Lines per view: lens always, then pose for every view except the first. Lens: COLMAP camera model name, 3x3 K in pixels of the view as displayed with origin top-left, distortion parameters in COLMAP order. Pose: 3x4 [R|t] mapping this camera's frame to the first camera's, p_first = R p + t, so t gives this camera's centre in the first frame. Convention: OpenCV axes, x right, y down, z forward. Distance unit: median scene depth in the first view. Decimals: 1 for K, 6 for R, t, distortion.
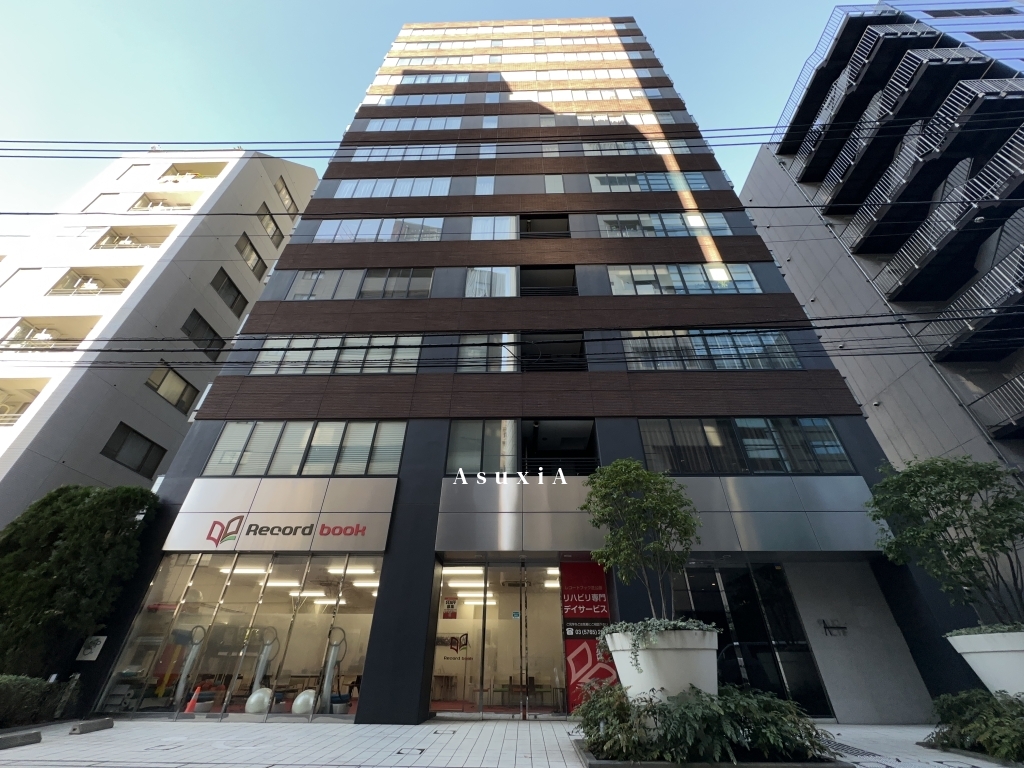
lens RADIAL K [[408.4, 0, 512.1], [0, 408.4, 383.2], [0, 0, 1]] dist [0.000678, 0.000048]
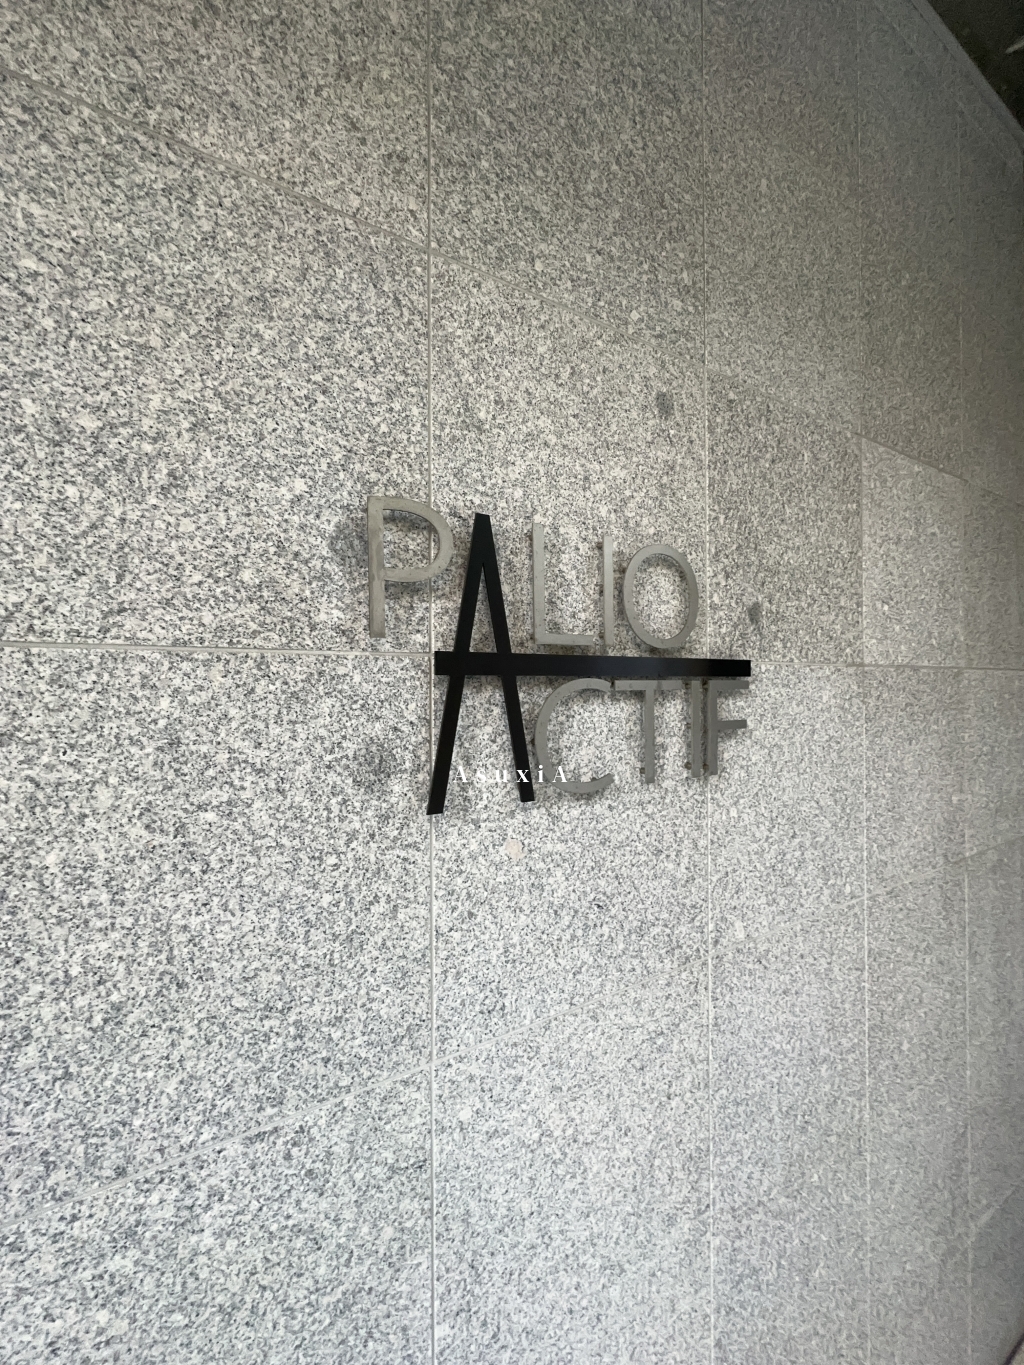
lens RADIAL K [[544.3, 0, 511.4], [0, 544.3, 680.7], [0, 0, 1]] dist [0.000678, 0.000048]
pose [[0.845118, -0.009830, 0.534489, 0.737931], [-0.302811, 0.815157, 0.493787, 0.567496], [-0.440546, -0.579157, 0.685927, 0.954442]]
